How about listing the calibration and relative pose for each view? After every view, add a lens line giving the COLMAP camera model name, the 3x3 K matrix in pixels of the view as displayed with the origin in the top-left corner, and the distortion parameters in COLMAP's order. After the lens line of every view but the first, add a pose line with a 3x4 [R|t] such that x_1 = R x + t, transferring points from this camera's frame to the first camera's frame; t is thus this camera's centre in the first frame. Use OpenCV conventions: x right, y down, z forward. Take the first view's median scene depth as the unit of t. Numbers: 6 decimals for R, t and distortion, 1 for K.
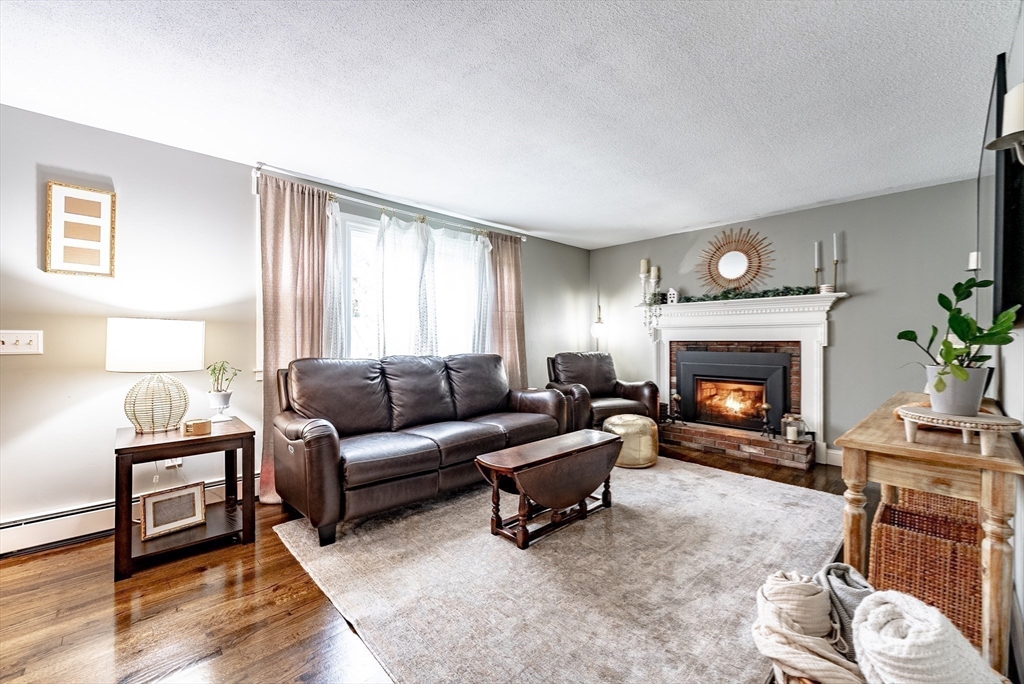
lens RADIAL K [[414.5, 0, 514.0], [0, 414.5, 342.7], [0, 0, 1]] dist [-0.000335, 0.000208]
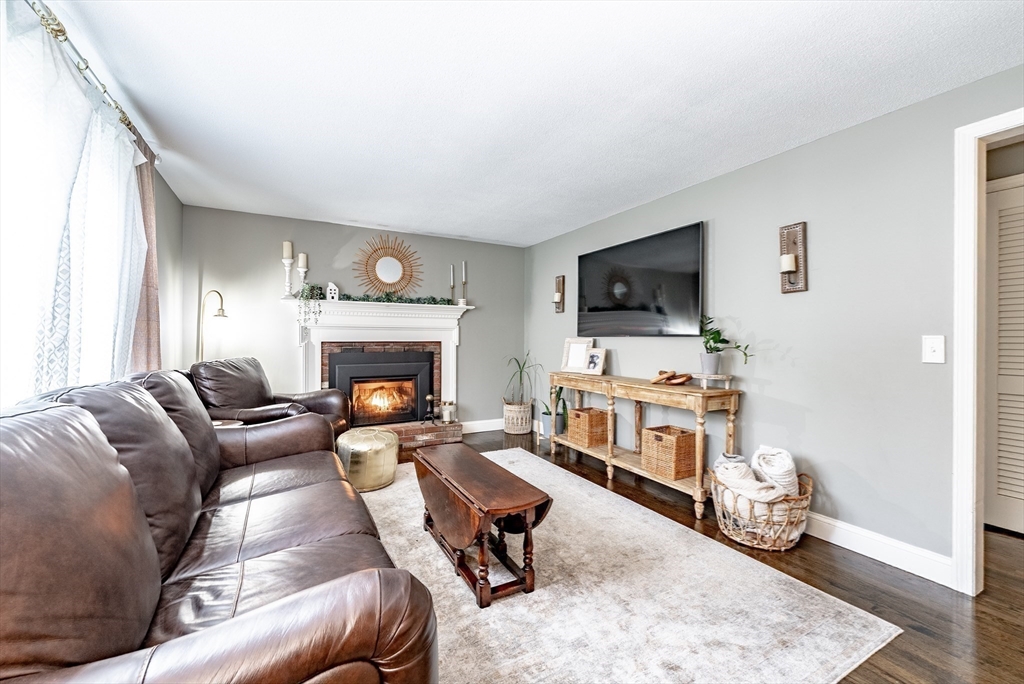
lens RADIAL K [[414.5, 0, 514.0], [0, 414.5, 342.7], [0, 0, 1]] dist [-0.000335, 0.000208]
pose [[0.255210, -0.008794, 0.966846, -0.422978], [0.005898, 0.999954, 0.007539, -0.007731], [-0.966868, 0.003779, 0.255250, 0.431889]]
